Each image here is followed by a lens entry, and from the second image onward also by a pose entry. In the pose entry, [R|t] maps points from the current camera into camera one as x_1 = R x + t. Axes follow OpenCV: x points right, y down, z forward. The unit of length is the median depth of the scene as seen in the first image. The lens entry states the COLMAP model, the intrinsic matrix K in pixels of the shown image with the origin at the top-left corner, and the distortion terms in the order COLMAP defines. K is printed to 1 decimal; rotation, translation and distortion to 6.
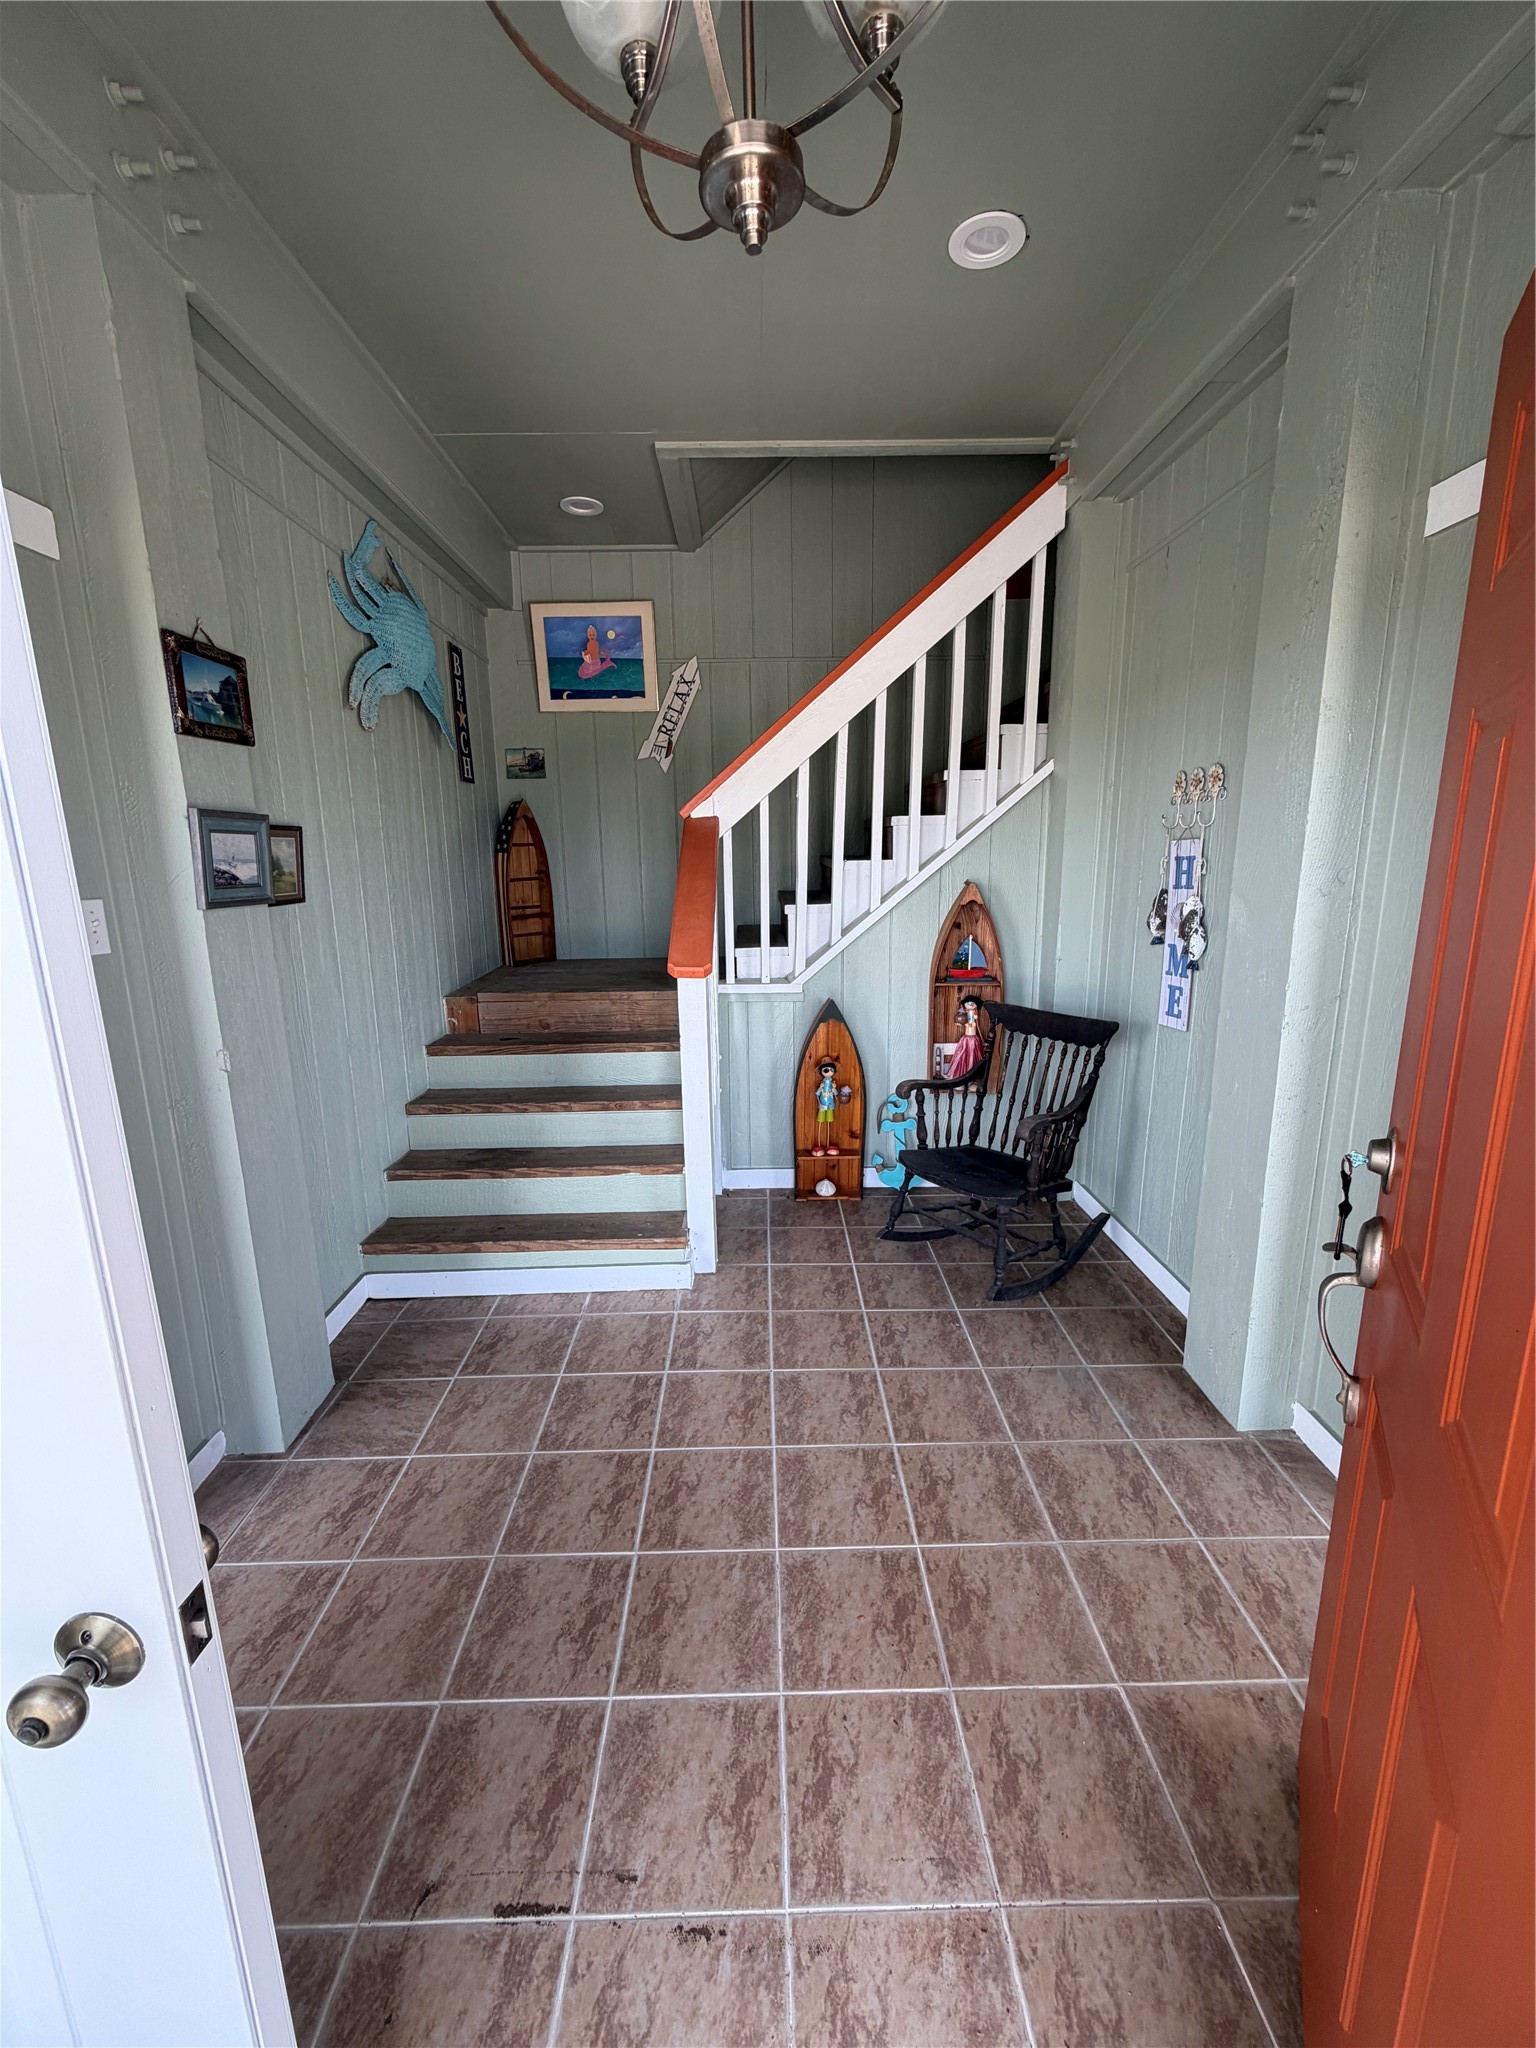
lens RADIAL K [[819.2, 0, 768.0], [0, 819.2, 1024.0], [0, 0, 1]] dist [0.000468, 0.000053]
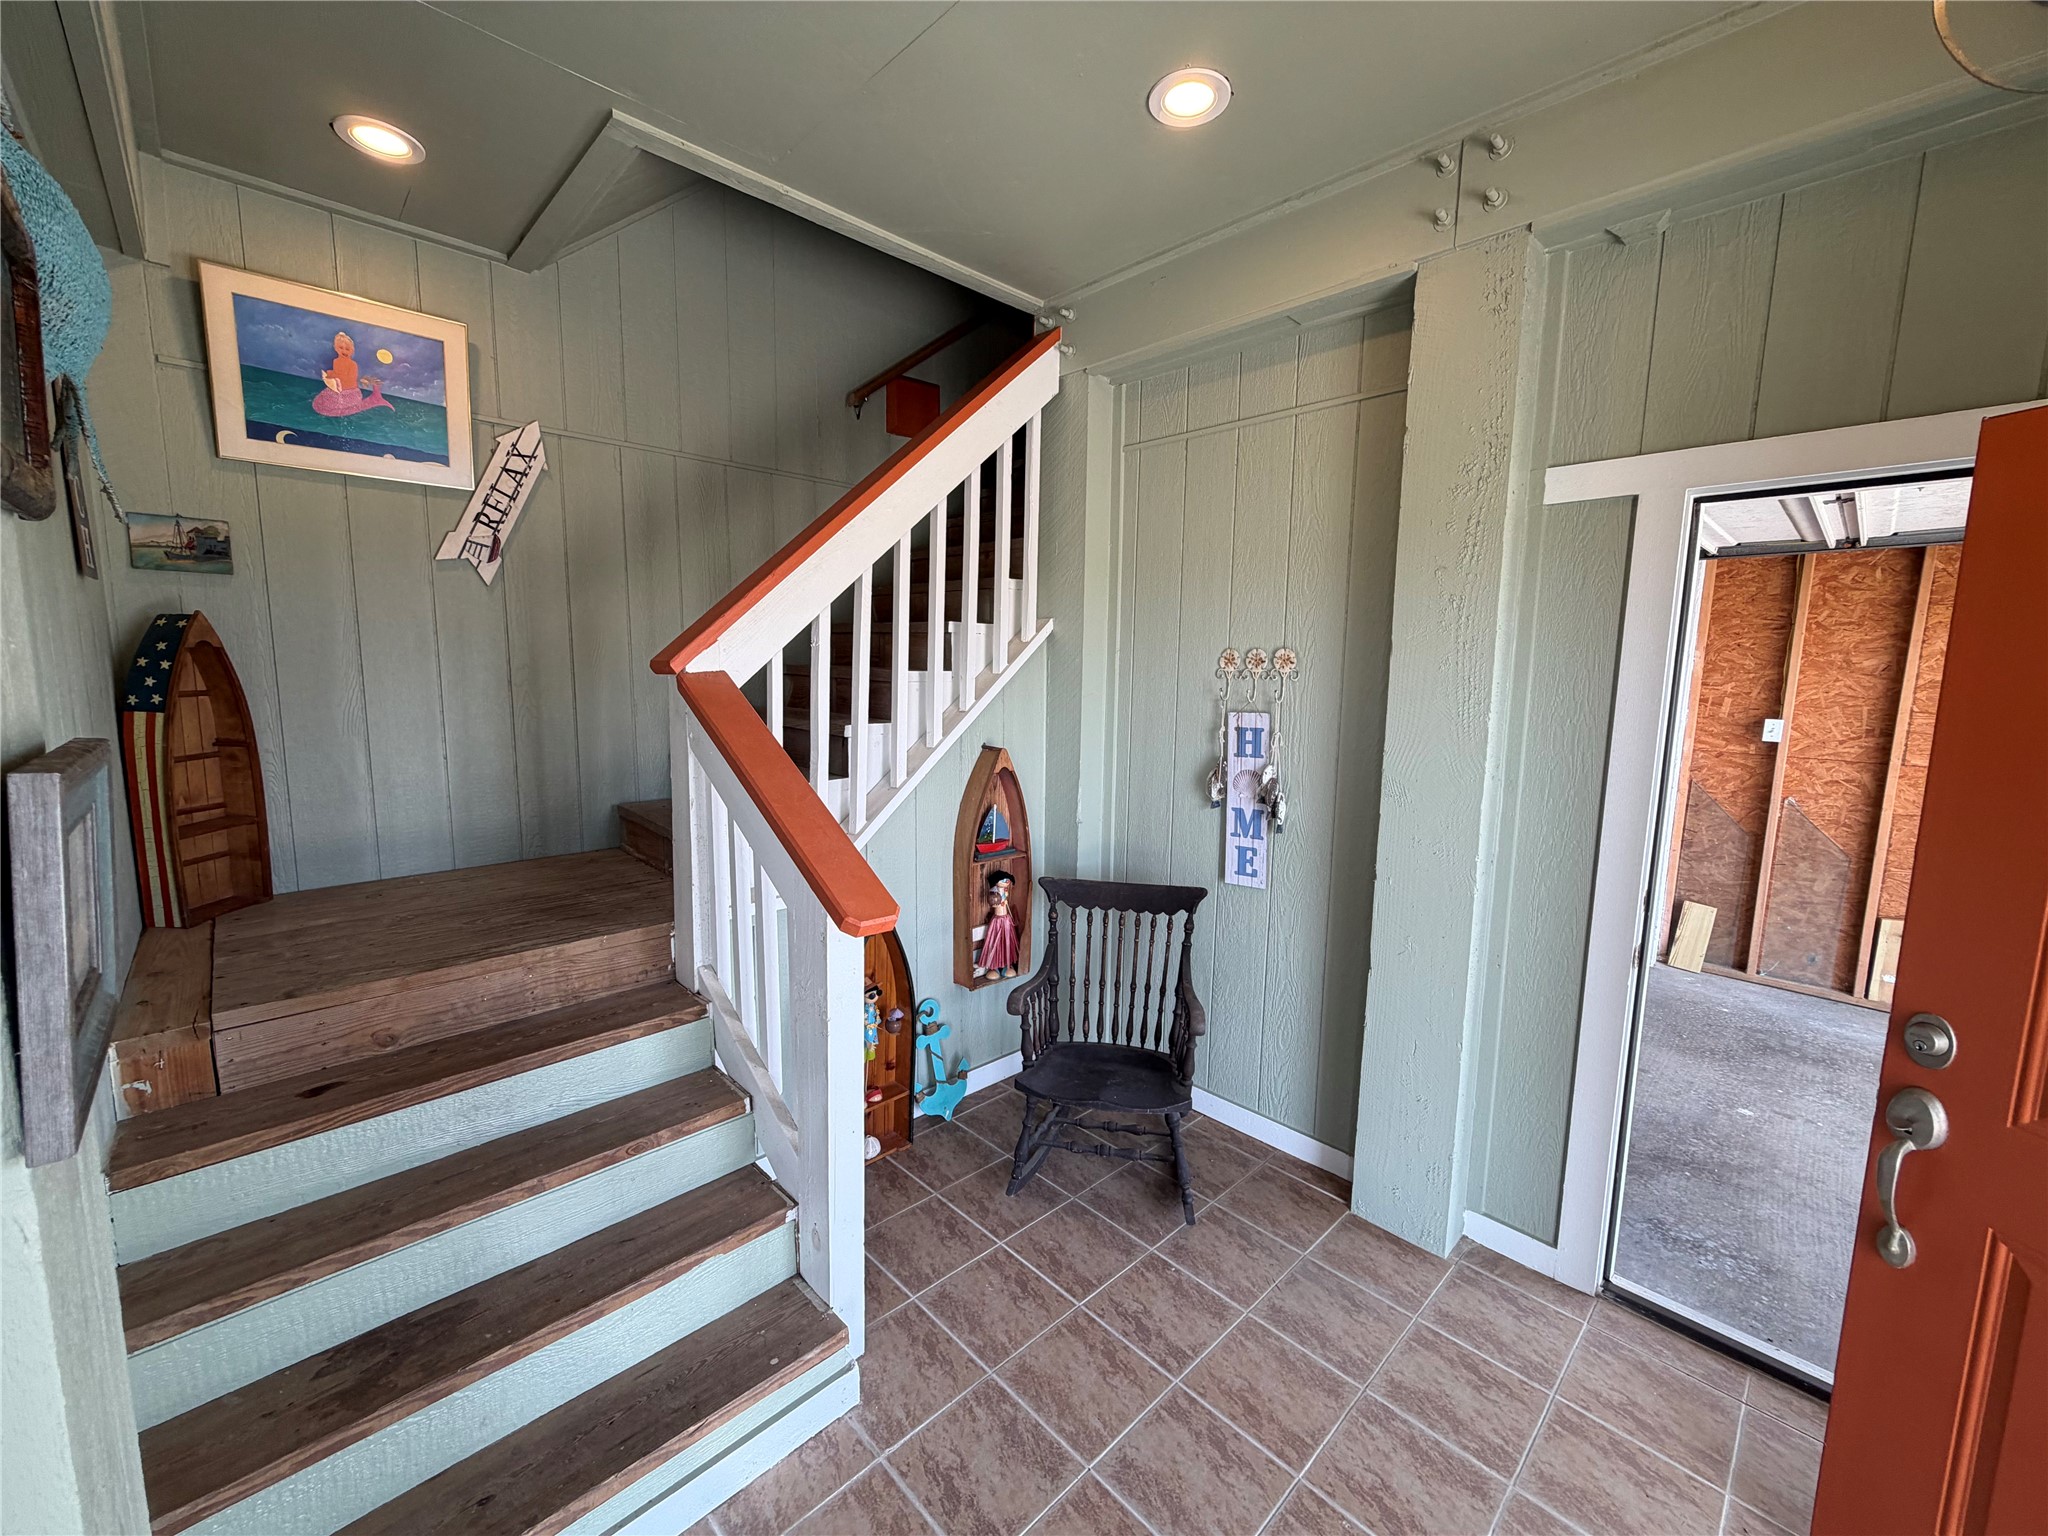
lens RADIAL K [[819.2, 0, 1024.0], [0, 819.2, 768.0], [0, 0, 1]] dist [0.000468, 0.000053]
pose [[0.728727, -0.062646, 0.681933, -0.337174], [0.116215, 0.992676, -0.032998, -0.114234], [-0.674871, 0.103298, 0.730670, 0.316591]]
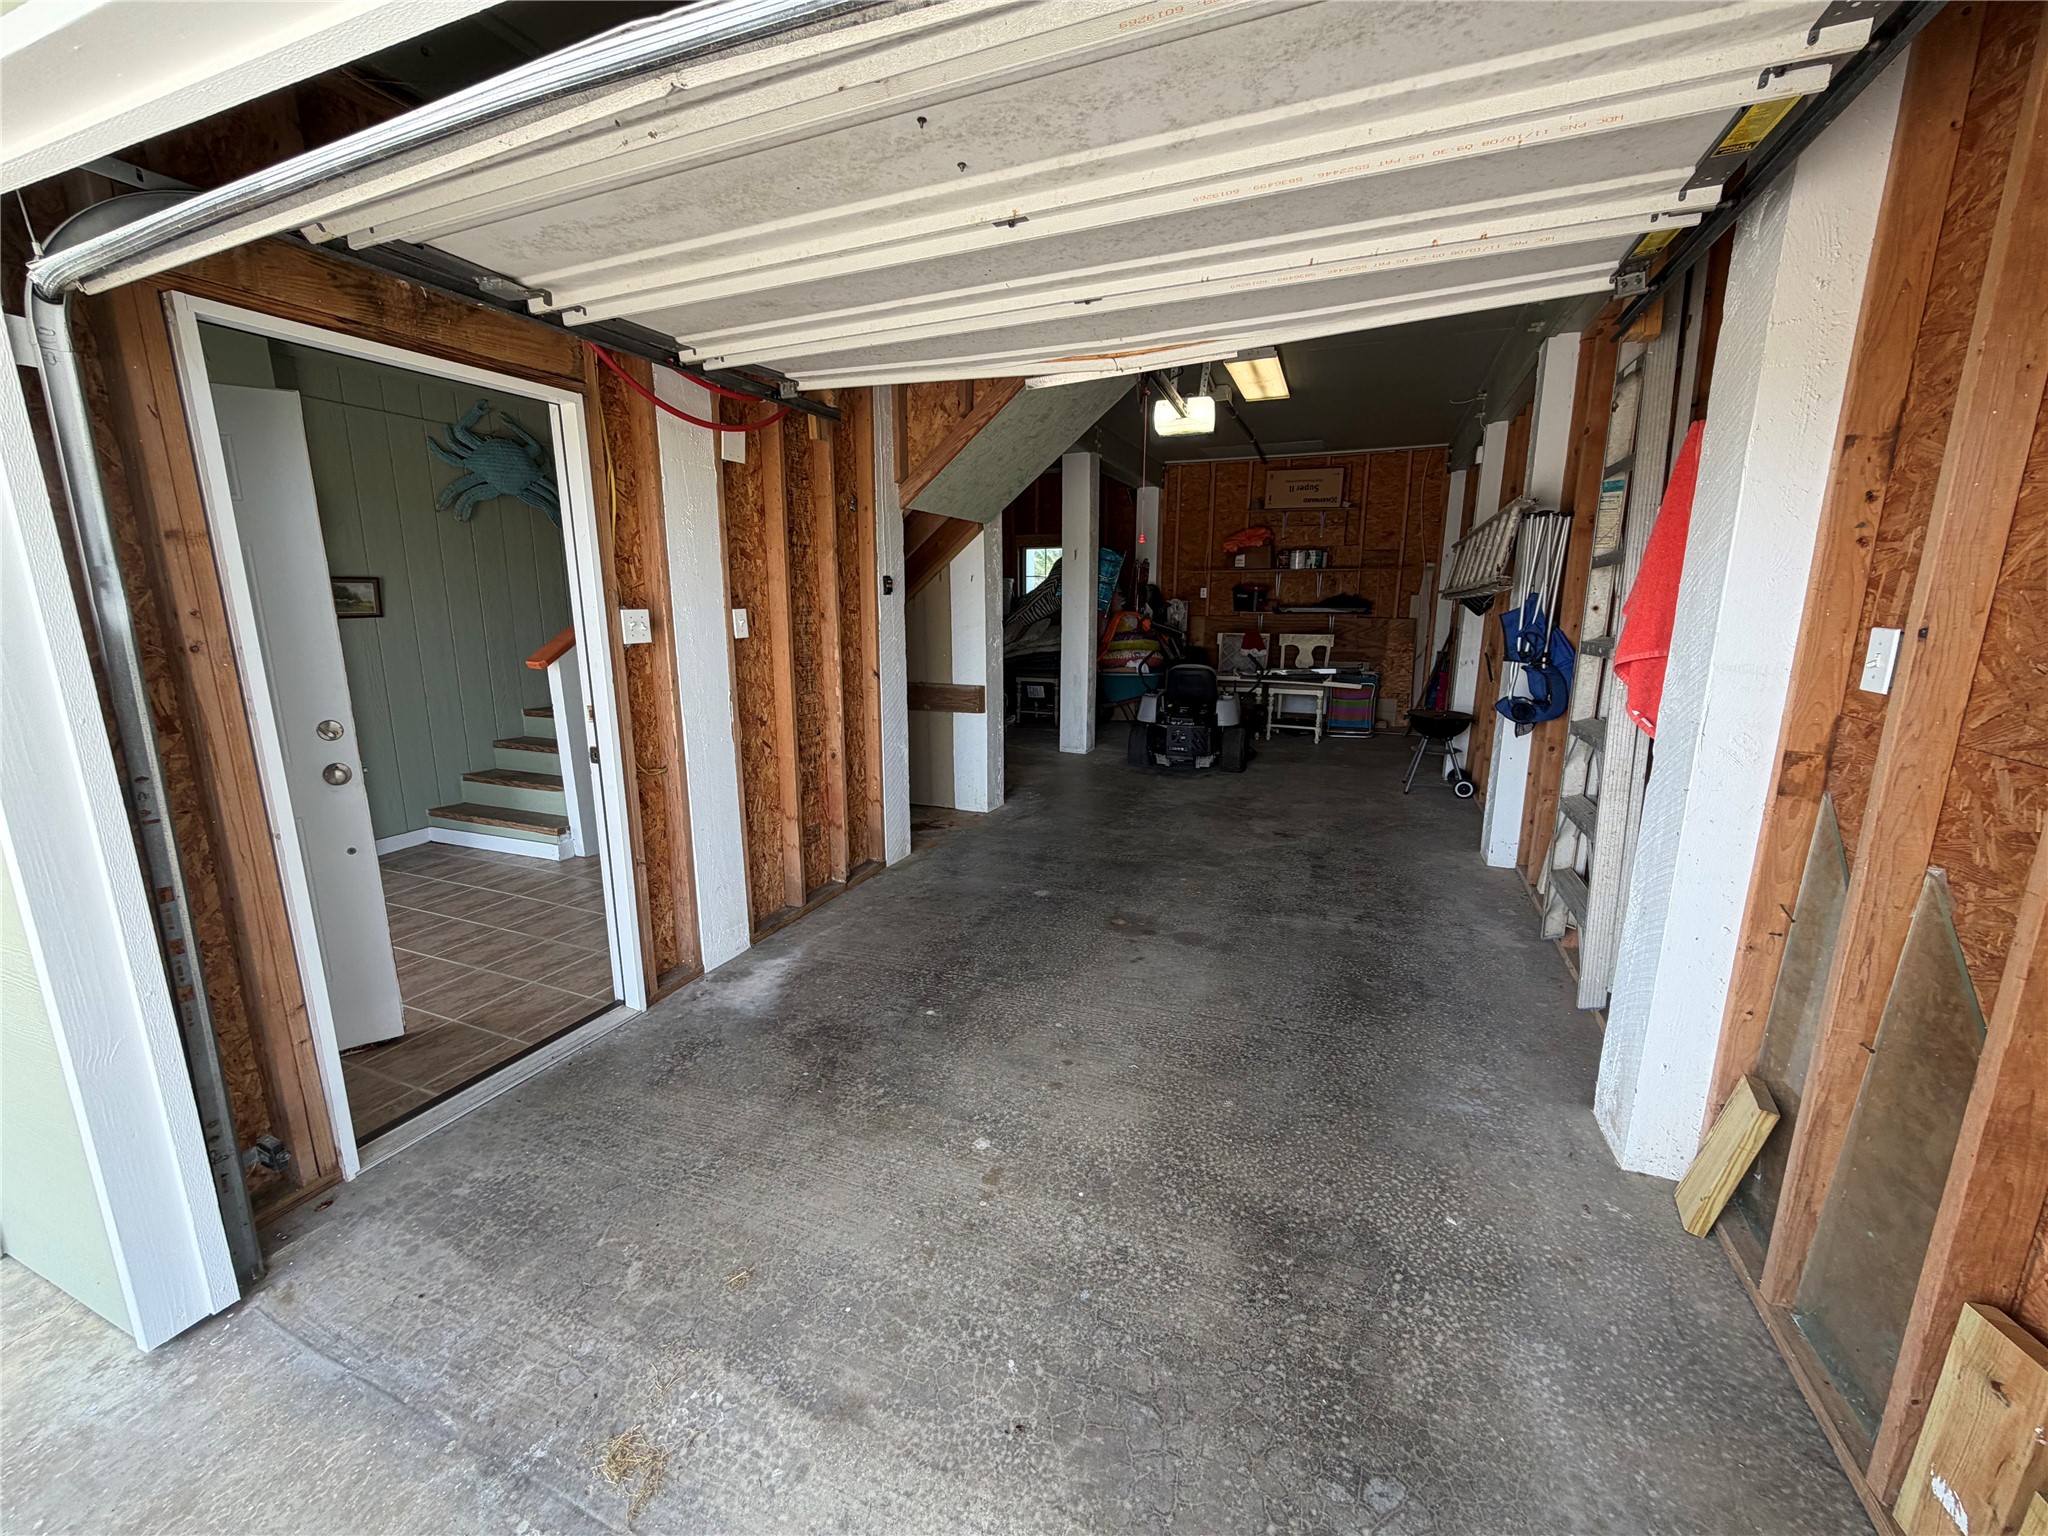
lens RADIAL K [[819.2, 0, 1024.0], [0, 819.2, 768.0], [0, 0, 1]] dist [0.000468, 0.000053]
pose [[0.919620, 0.100536, -0.379726, 1.124998], [-0.098433, 0.994829, 0.025005, 0.005015], [0.380277, 0.014382, 0.924761, -0.136785]]
